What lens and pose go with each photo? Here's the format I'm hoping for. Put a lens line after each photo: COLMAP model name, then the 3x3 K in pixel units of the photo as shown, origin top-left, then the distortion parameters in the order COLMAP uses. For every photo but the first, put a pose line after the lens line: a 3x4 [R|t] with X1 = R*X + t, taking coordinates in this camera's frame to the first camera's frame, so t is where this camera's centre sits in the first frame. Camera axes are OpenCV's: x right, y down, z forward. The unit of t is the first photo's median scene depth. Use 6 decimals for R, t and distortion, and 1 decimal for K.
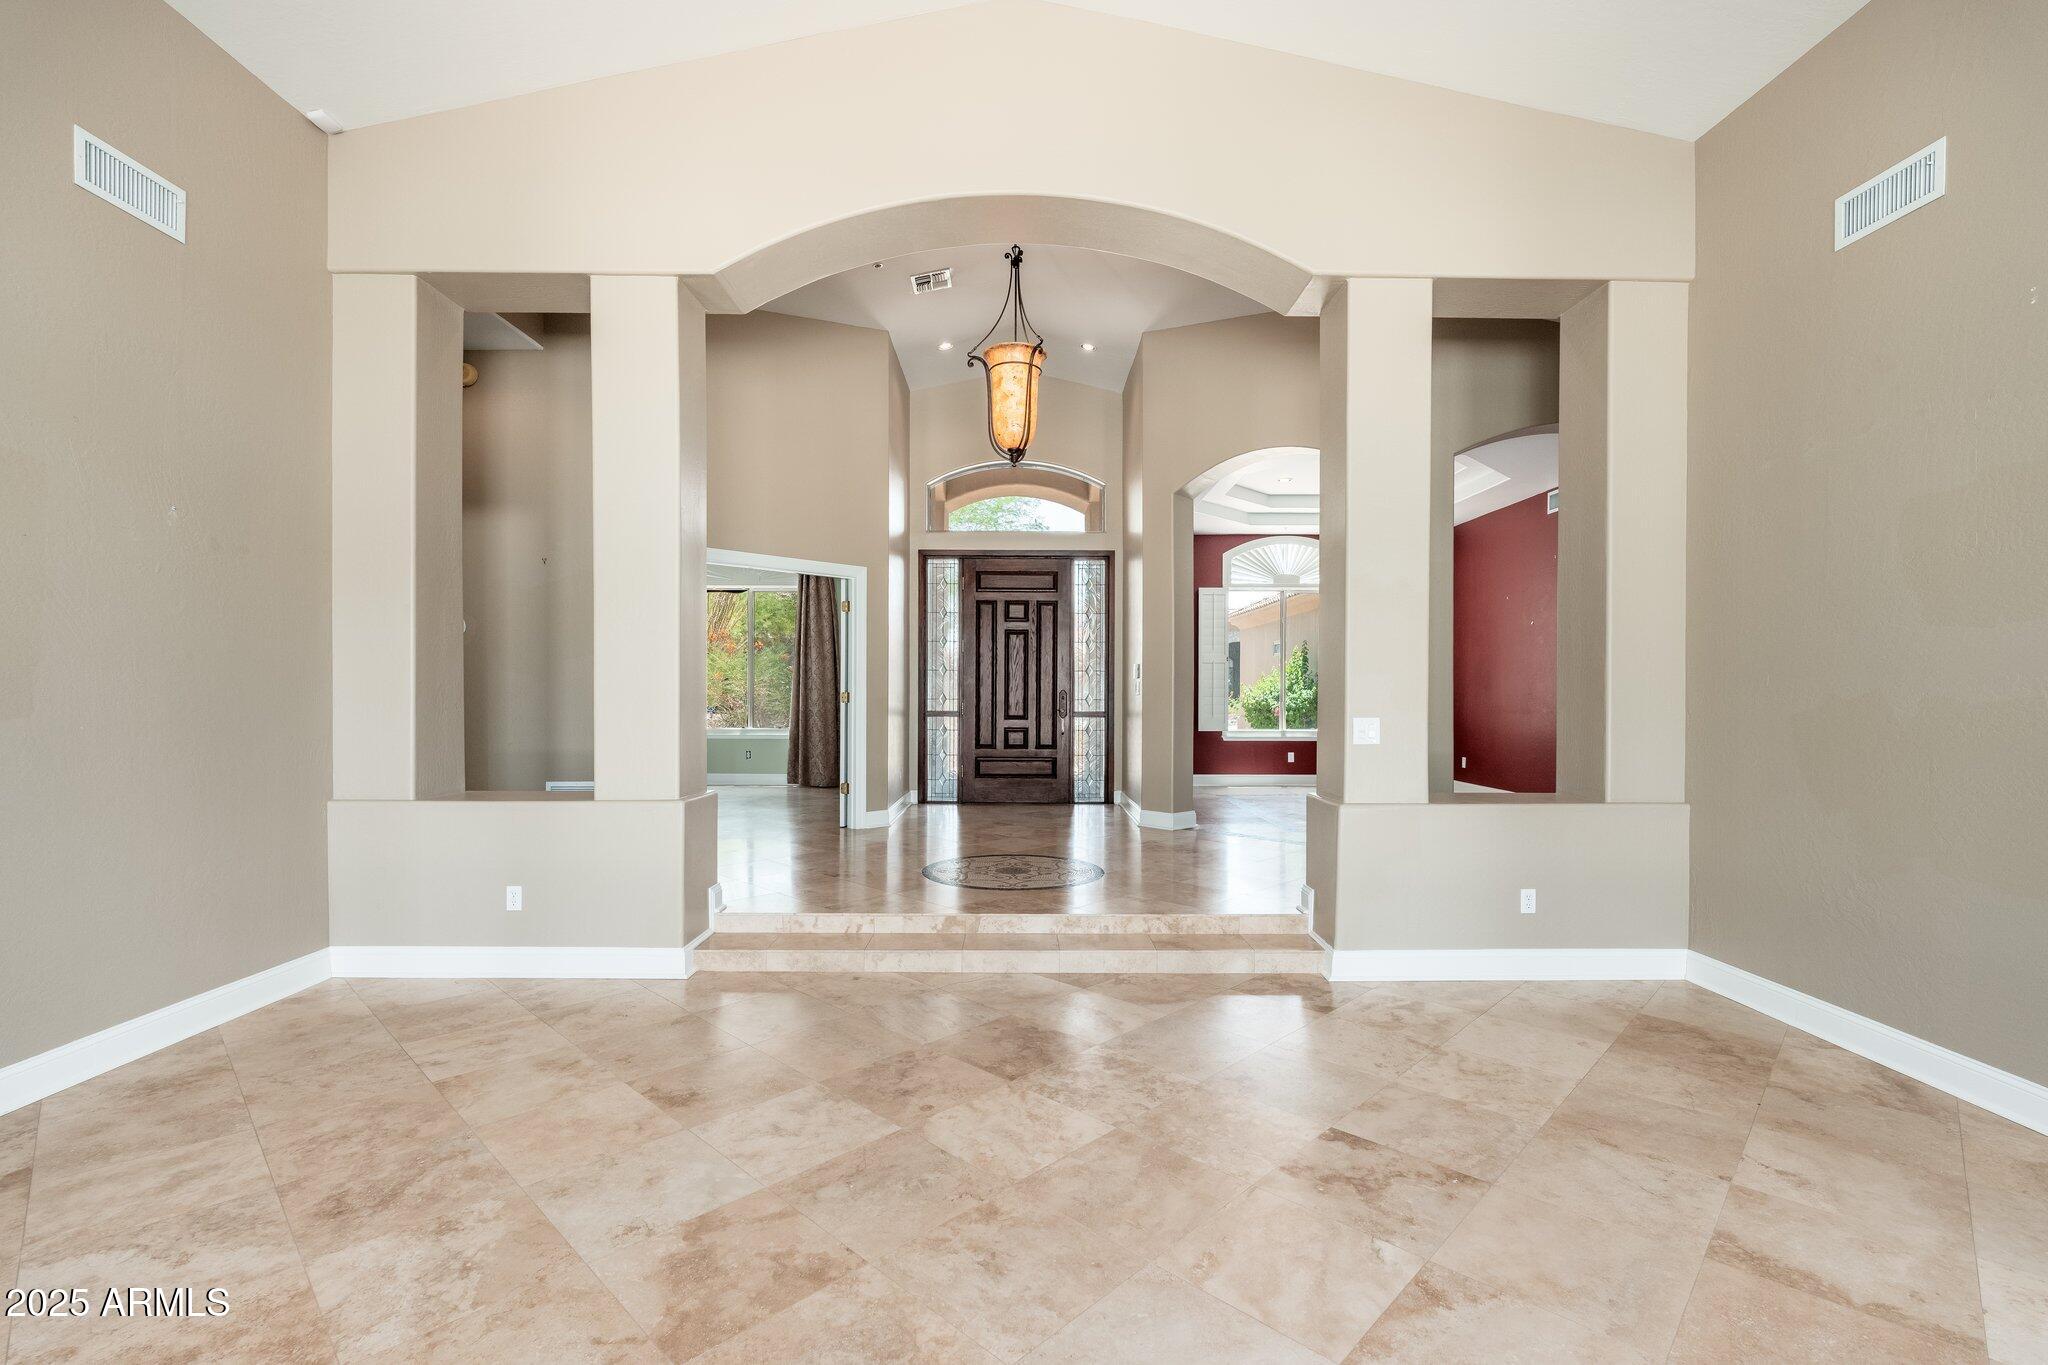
lens RADIAL K [[884.8, 0, 1022.2], [0, 884.8, 685.3], [0, 0, 1]] dist [-0.003569, -0.000275]
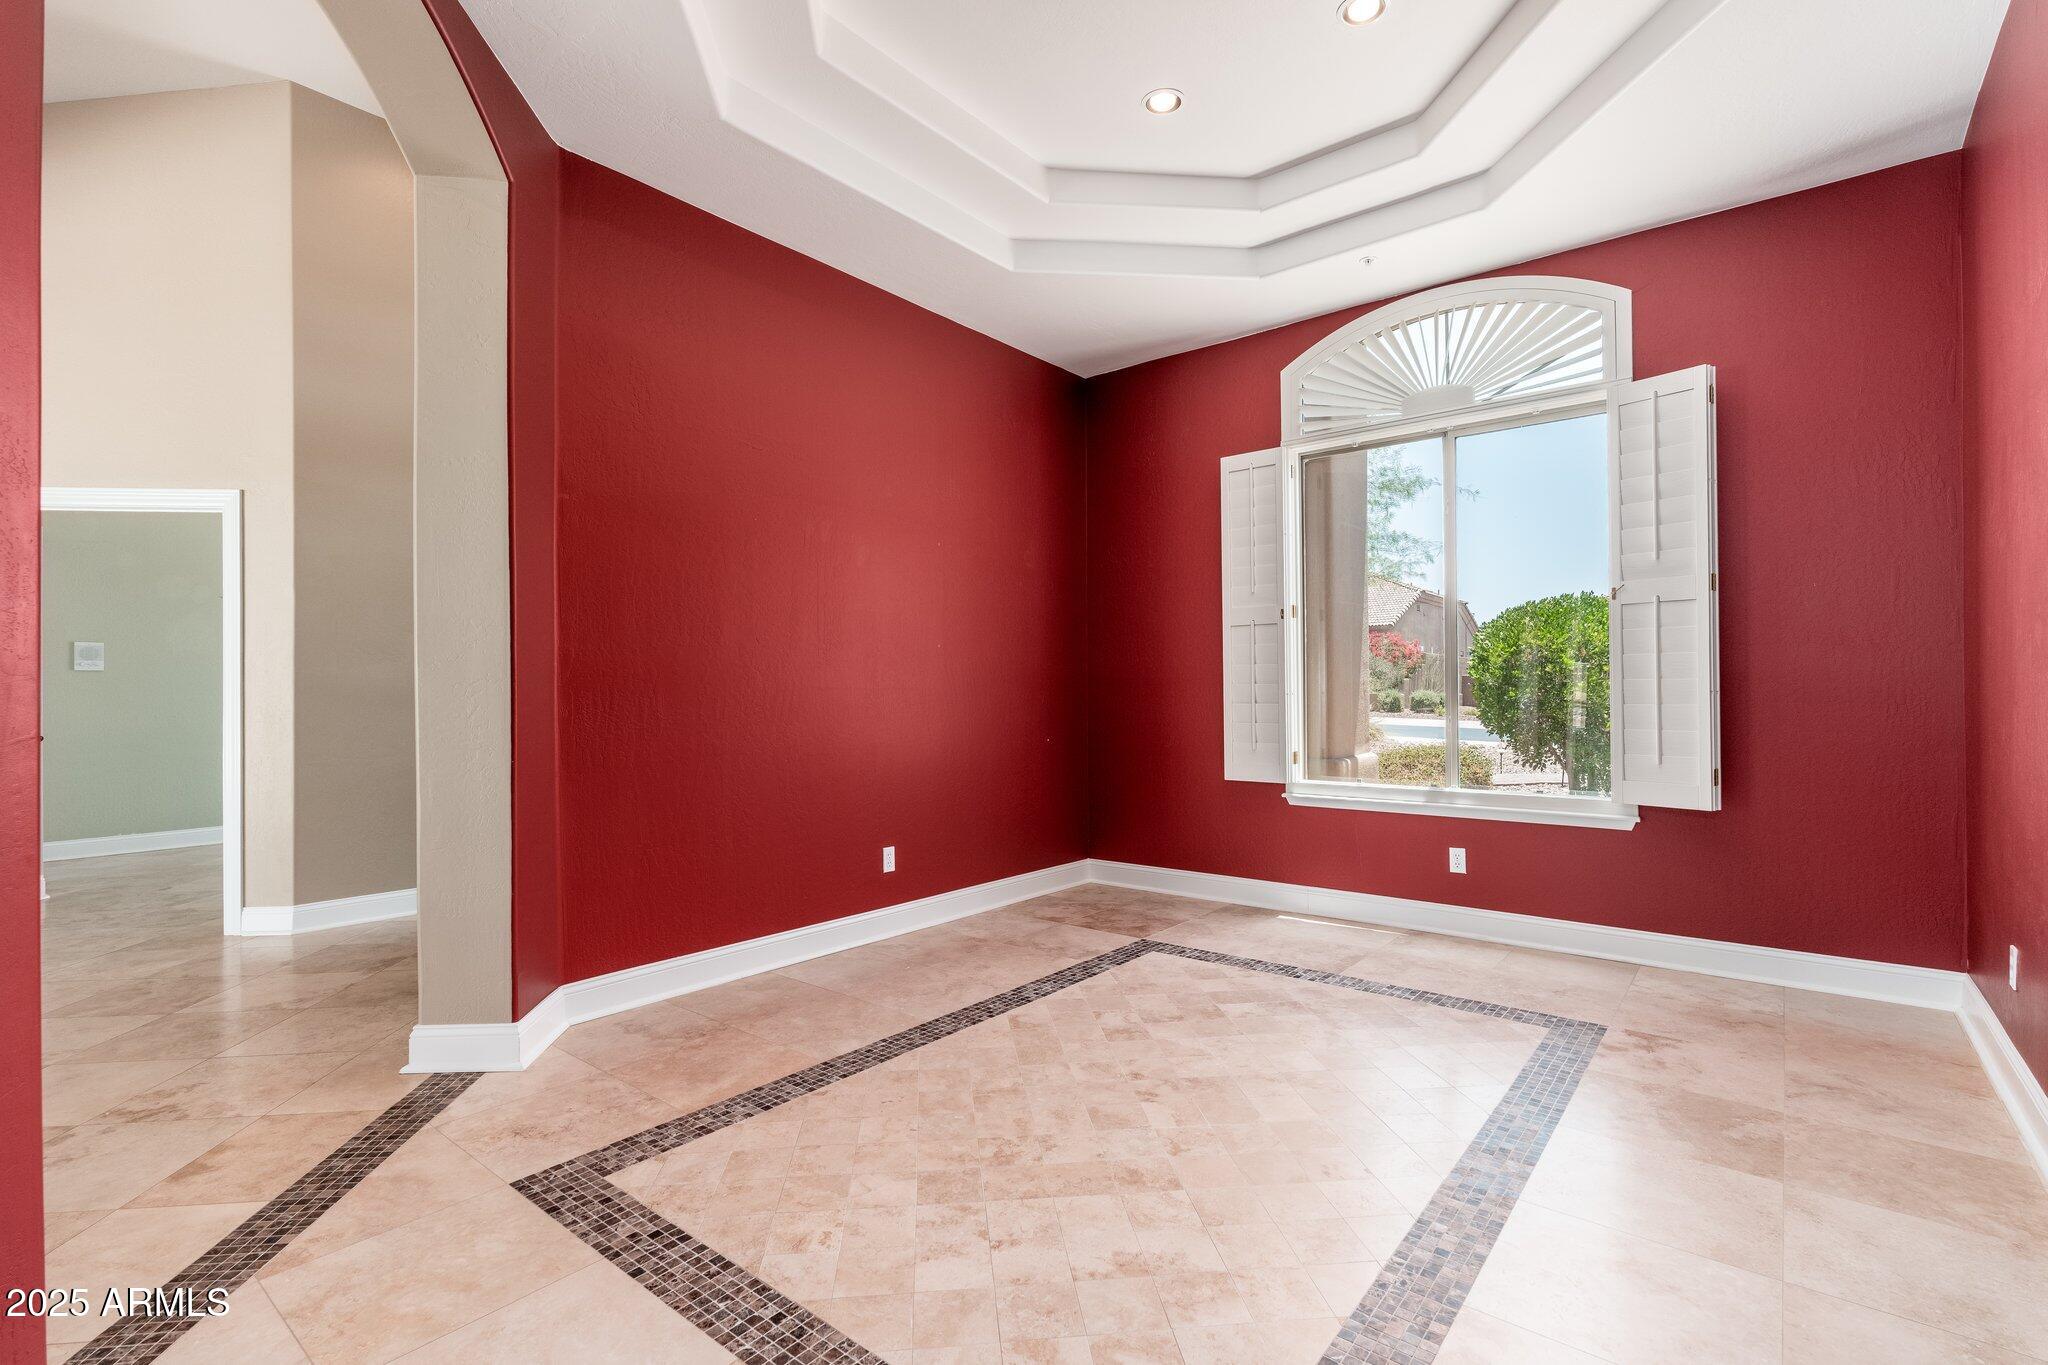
lens RADIAL K [[931.4, 0, 1024.0], [0, 931.4, 682.5], [0, 0, 1]] dist [-0.007884, 0.000110]
pose [[0.781236, -0.013506, -0.624089, 0.409440], [0.013540, 0.999897, -0.004691, 0.003370], [0.624089, -0.004785, 0.781339, 0.565887]]
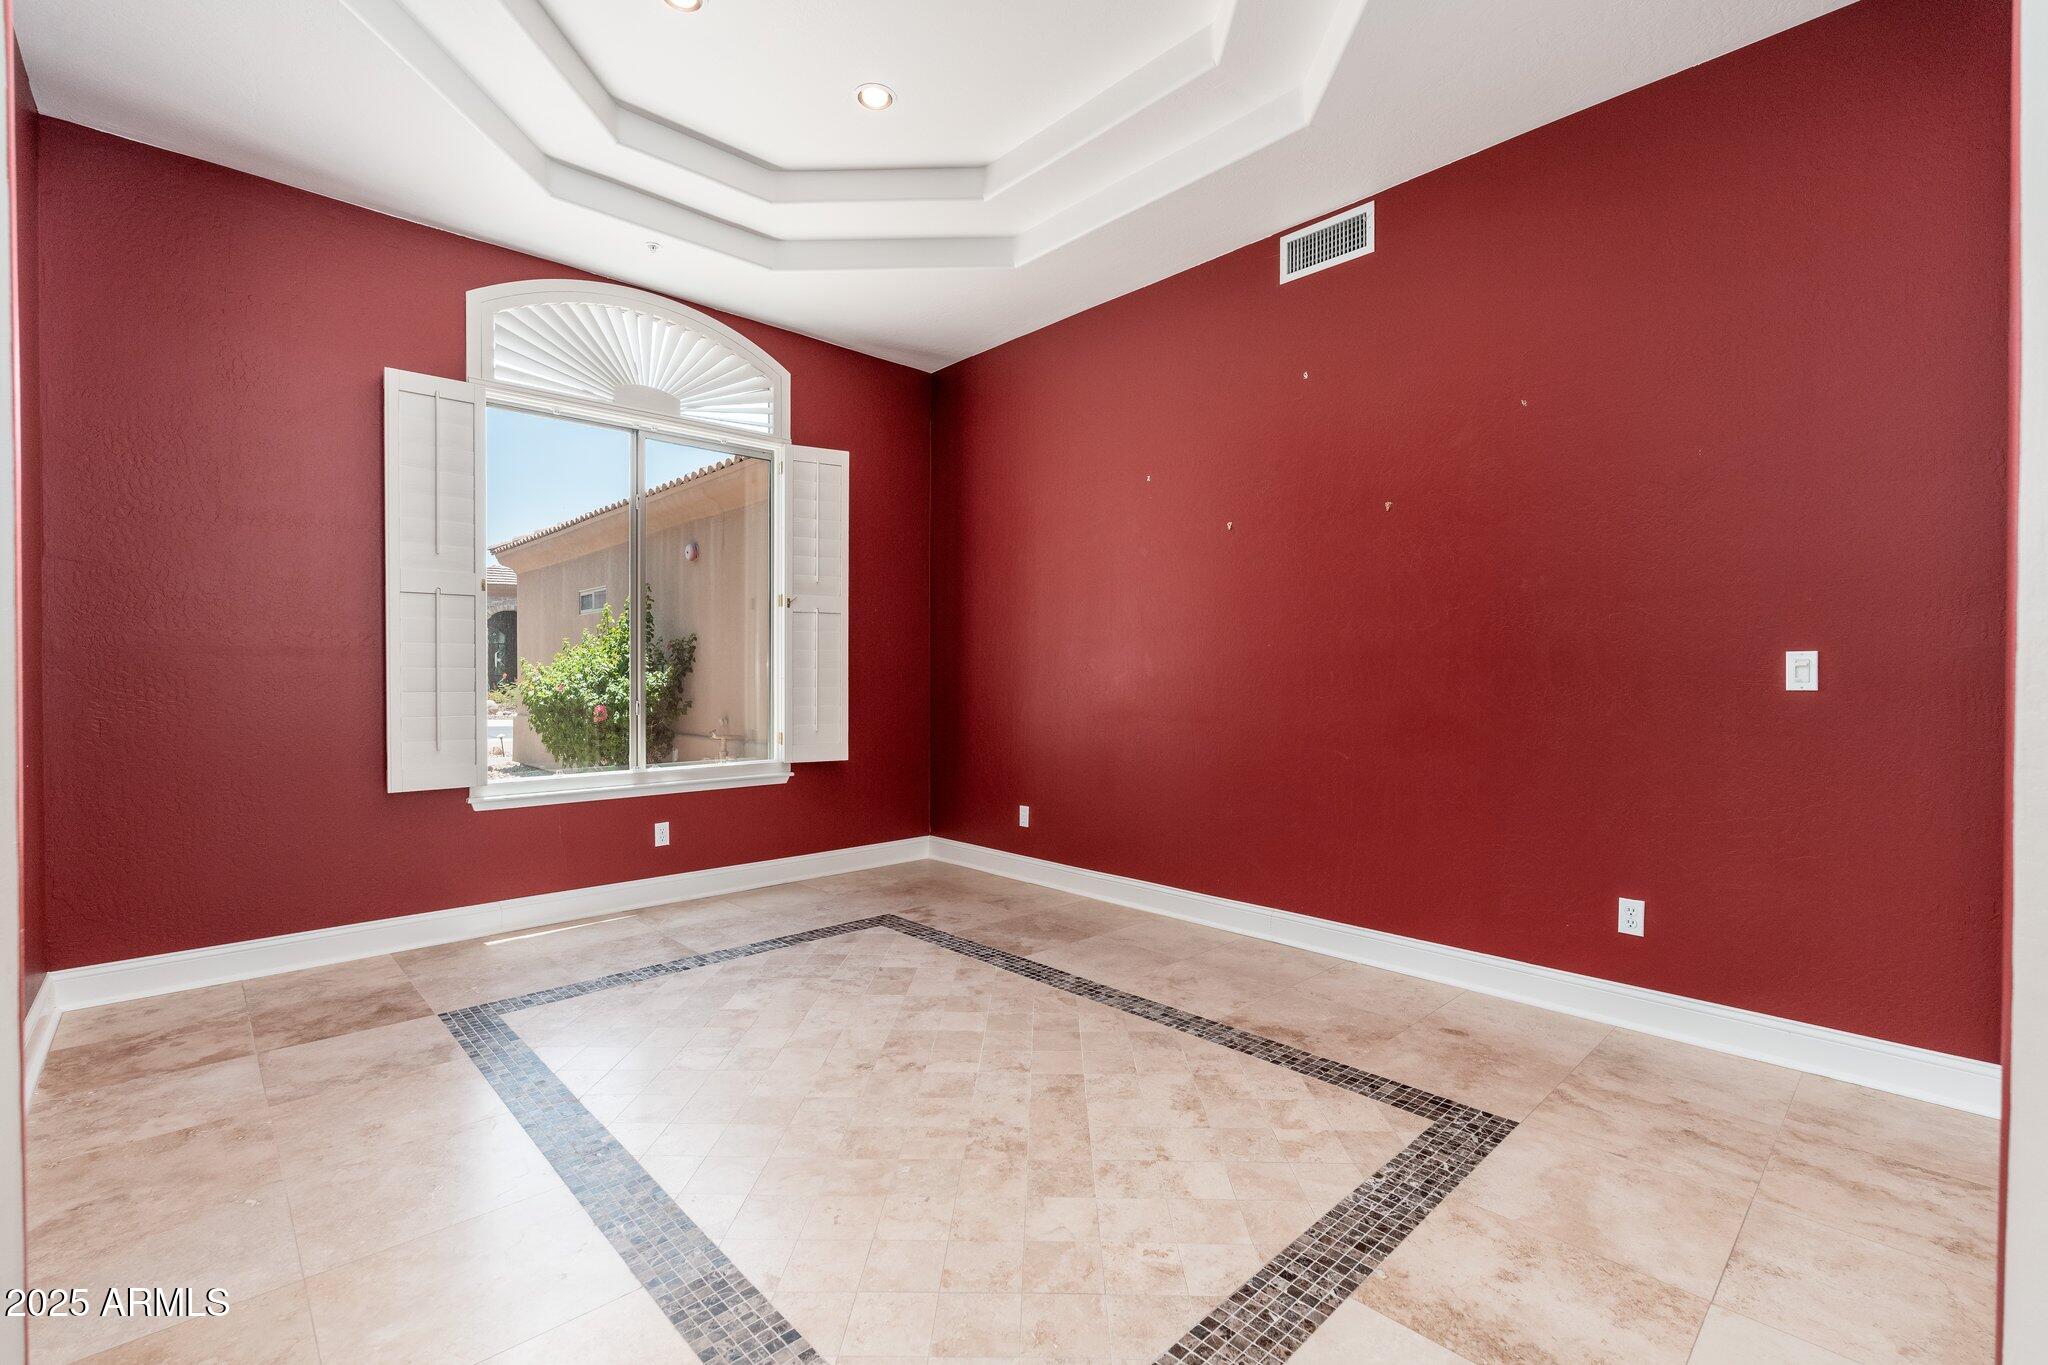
lens RADIAL K [[884.8, 0, 1022.2], [0, 884.8, 685.3], [0, 0, 1]] dist [-0.003569, -0.000275]
pose [[0.723536, -0.011075, 0.690198, 0.141266], [-0.004446, 0.999776, 0.020703, 0.002168], [-0.690272, -0.018048, 0.723324, 0.583168]]
